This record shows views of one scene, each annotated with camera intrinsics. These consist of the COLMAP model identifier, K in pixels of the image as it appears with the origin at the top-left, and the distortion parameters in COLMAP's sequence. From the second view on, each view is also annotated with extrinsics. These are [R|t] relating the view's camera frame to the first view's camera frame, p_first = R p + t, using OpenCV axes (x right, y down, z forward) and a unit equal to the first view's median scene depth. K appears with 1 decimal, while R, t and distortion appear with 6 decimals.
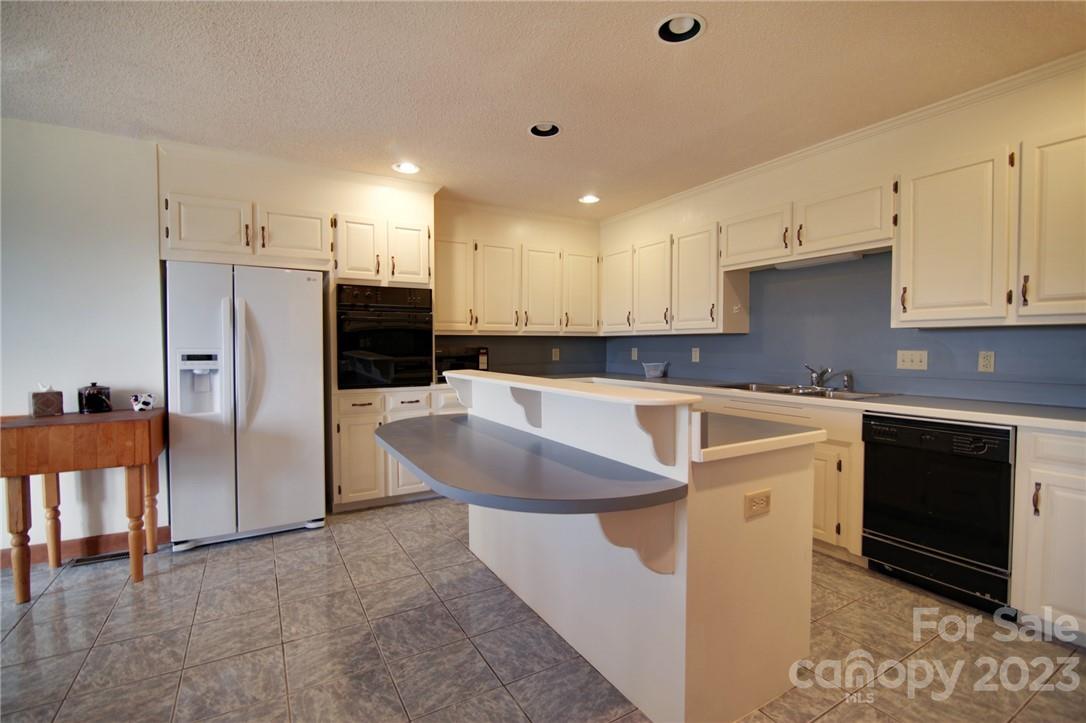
lens RADIAL K [[493.0, 0, 543.0], [0, 493.0, 361.5], [0, 0, 1]] dist [-0.035404, 0.000022]
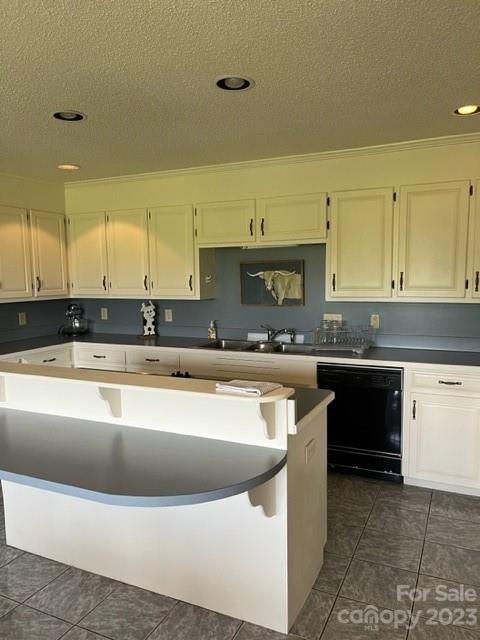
lens RADIAL K [[485.3, 0, 240.0], [0, 485.3, 320.0], [0, 0, 1]] dist [0.036322, -0.105311]
pose [[0.813628, -0.063022, 0.577960, -0.362760], [0.026960, 0.997128, 0.070775, -0.137464], [-0.580760, -0.042003, 0.812990, -0.029137]]
